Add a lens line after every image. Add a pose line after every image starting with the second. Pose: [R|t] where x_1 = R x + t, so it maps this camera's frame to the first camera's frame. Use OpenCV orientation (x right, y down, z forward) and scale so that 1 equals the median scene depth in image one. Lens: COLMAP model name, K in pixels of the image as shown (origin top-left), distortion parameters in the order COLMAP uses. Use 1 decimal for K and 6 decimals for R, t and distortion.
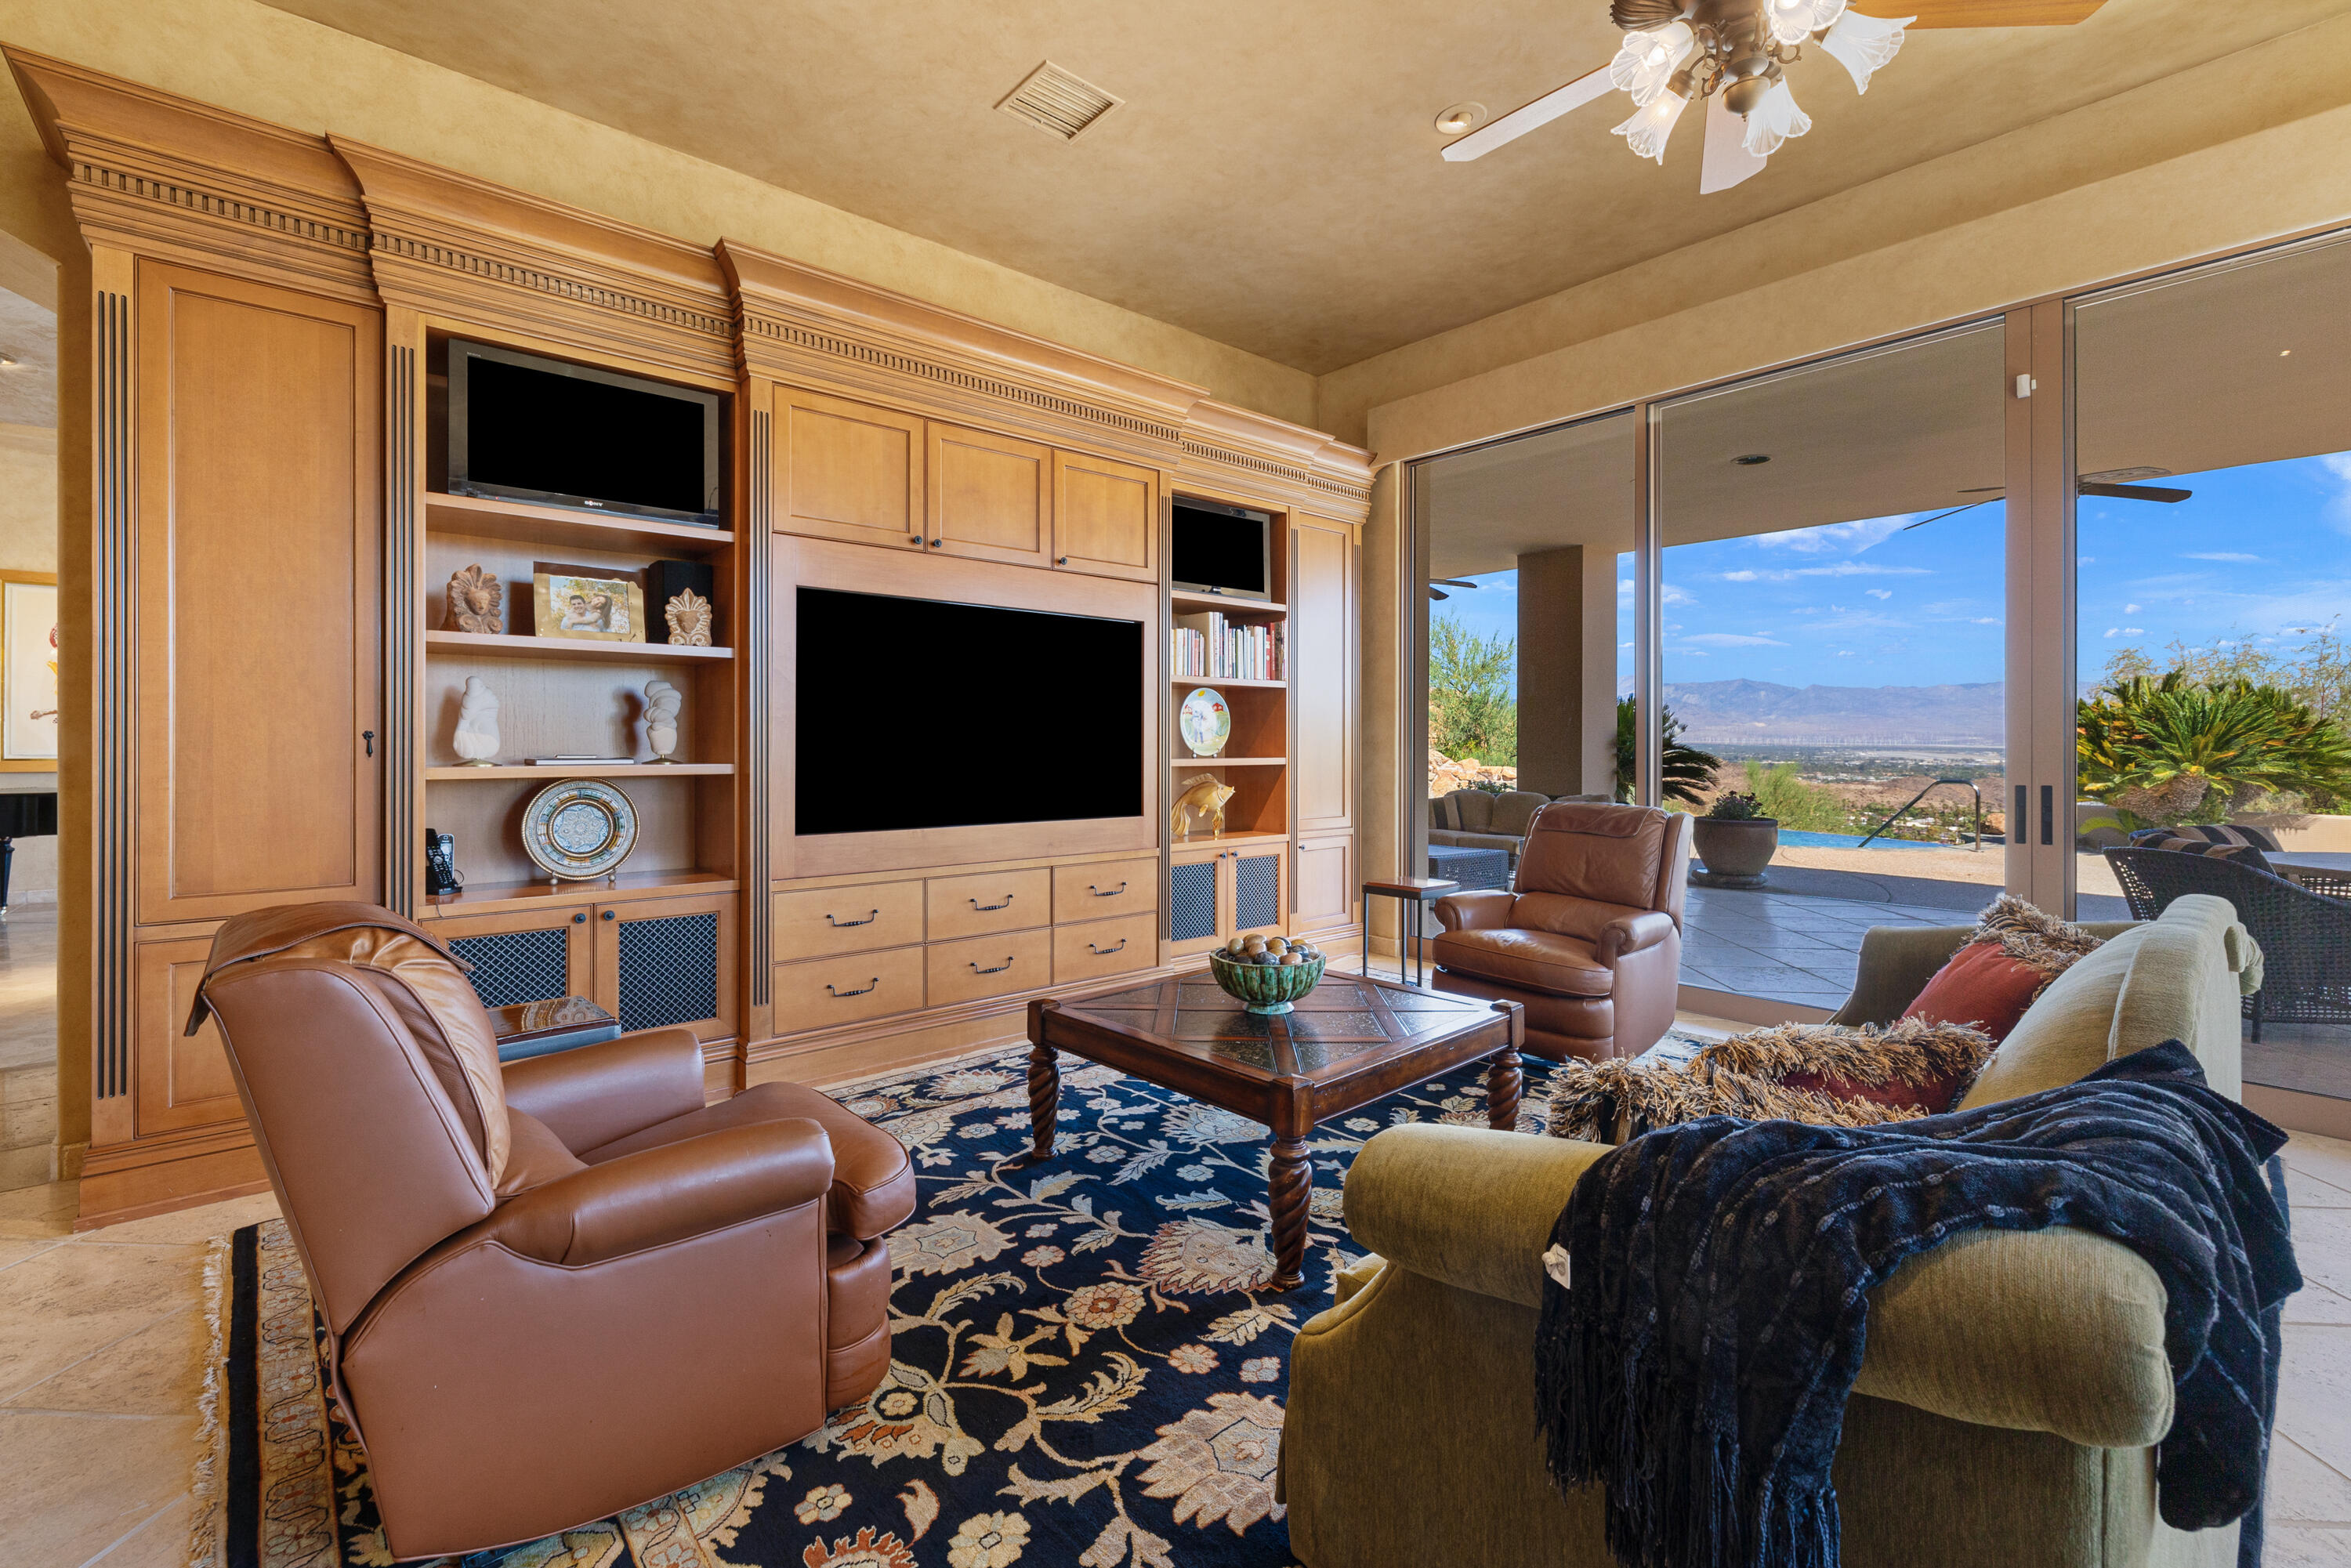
lens RADIAL K [[1007.0, 0, 1180.7], [0, 1007.0, 749.0], [0, 0, 1]] dist [0.002025, -0.000027]
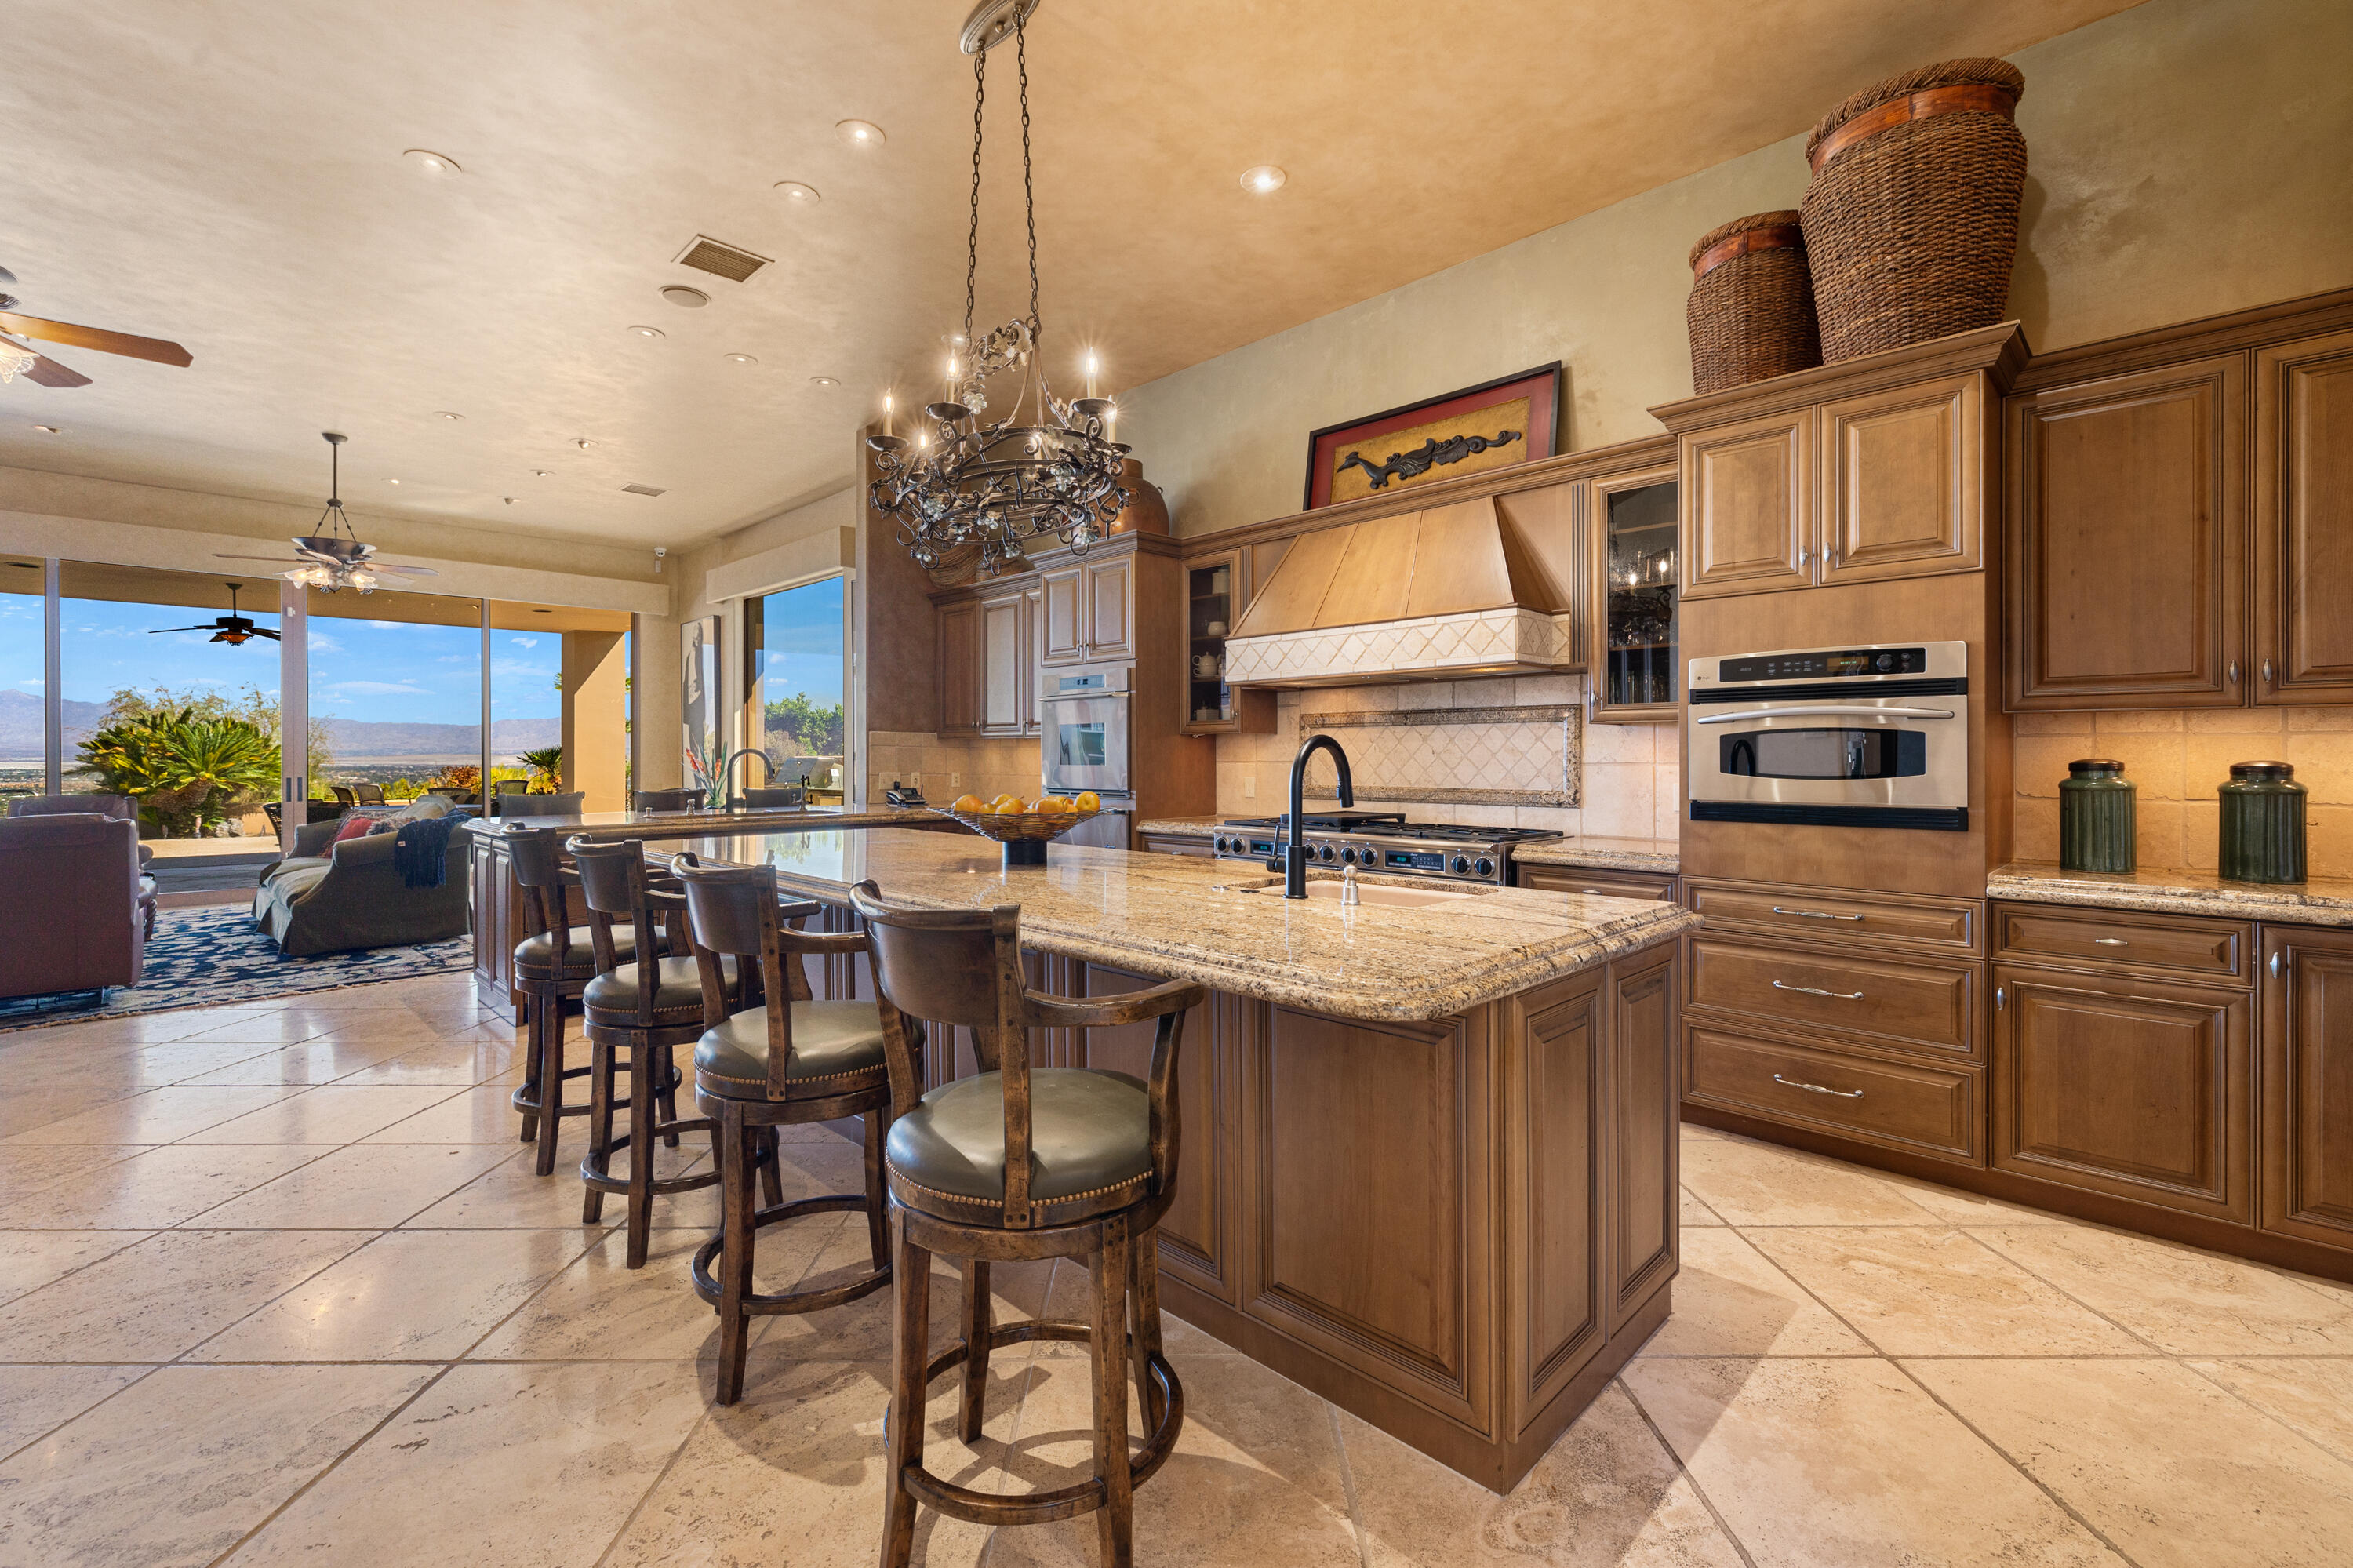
lens RADIAL K [[1007.9, 0, 1187.1], [0, 1007.9, 761.7], [0, 0, 1]] dist [0.002025, -0.000027]
pose [[-0.084445, -0.005126, 0.996415, -0.604489], [0.005427, 0.999970, 0.005605, -0.001487], [-0.996413, 0.005881, -0.084415, -0.323383]]
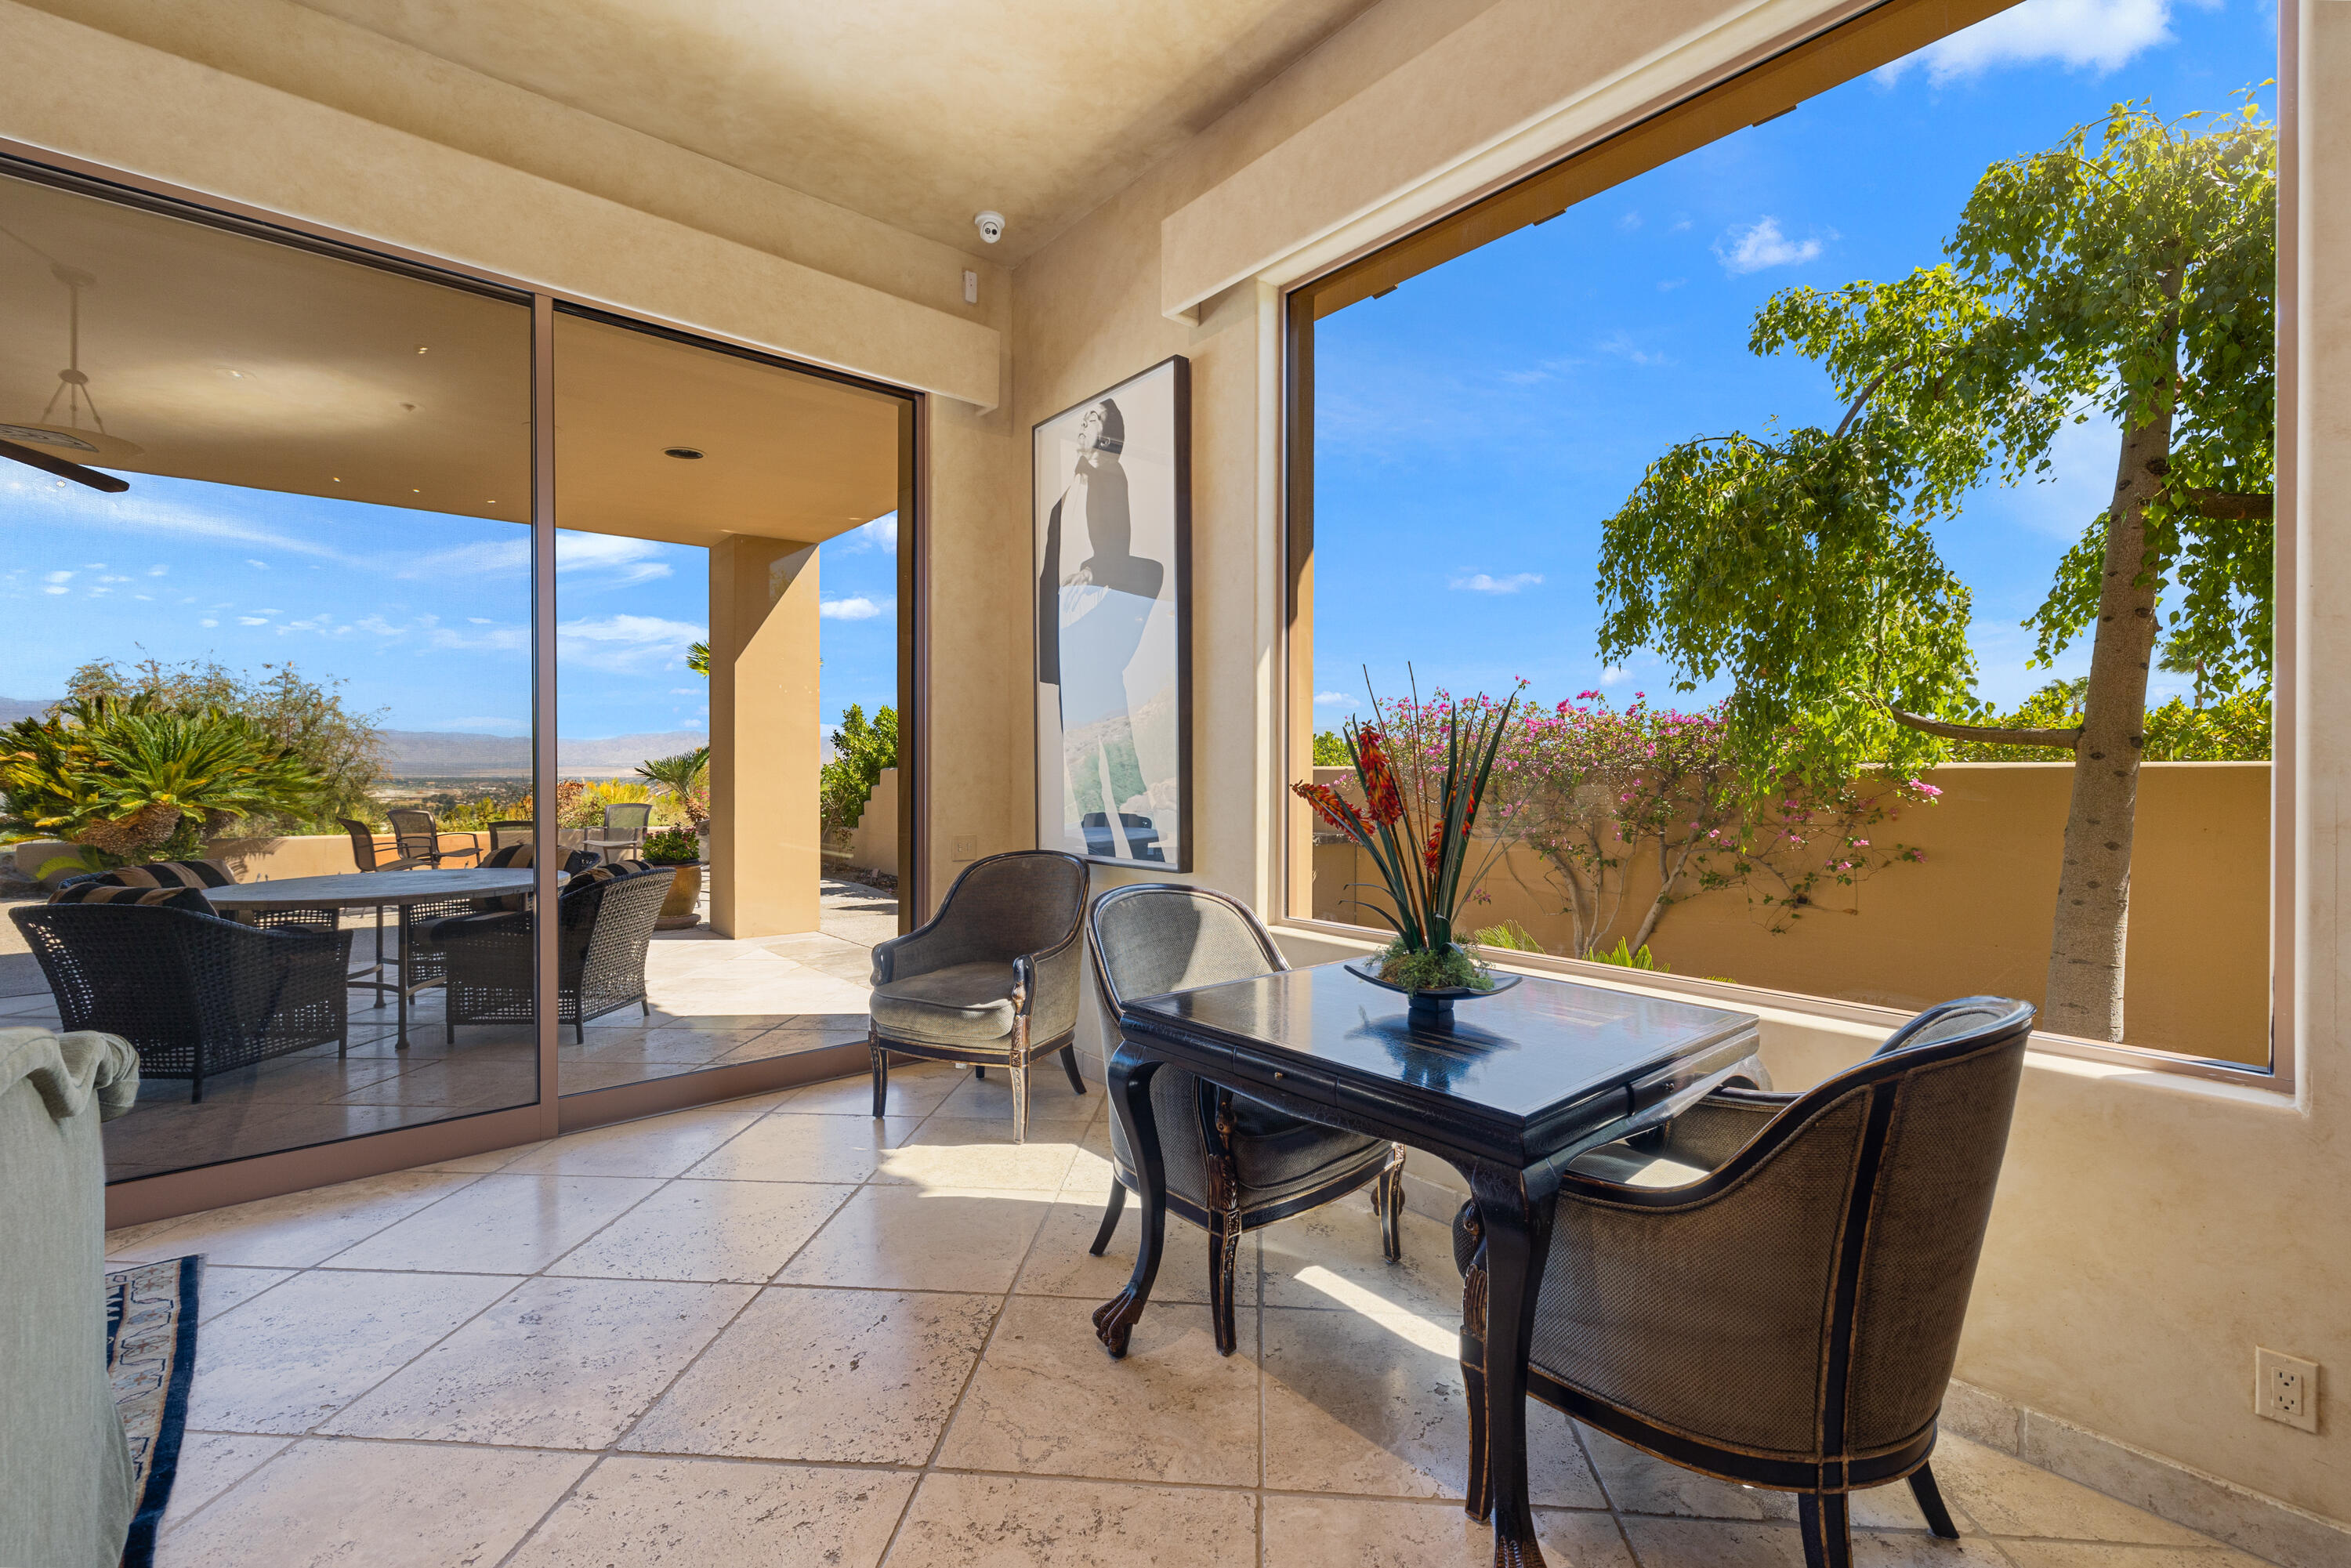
lens RADIAL K [[1007.0, 0, 1179.6], [0, 1007.0, 781.2], [0, 0, 1]] dist [0.002025, -0.000027]
pose [[0.007212, -0.012124, 0.999900, 0.063225], [0.005209, 0.999913, 0.012087, -0.002116], [-0.999960, 0.005122, 0.007275, 0.041089]]
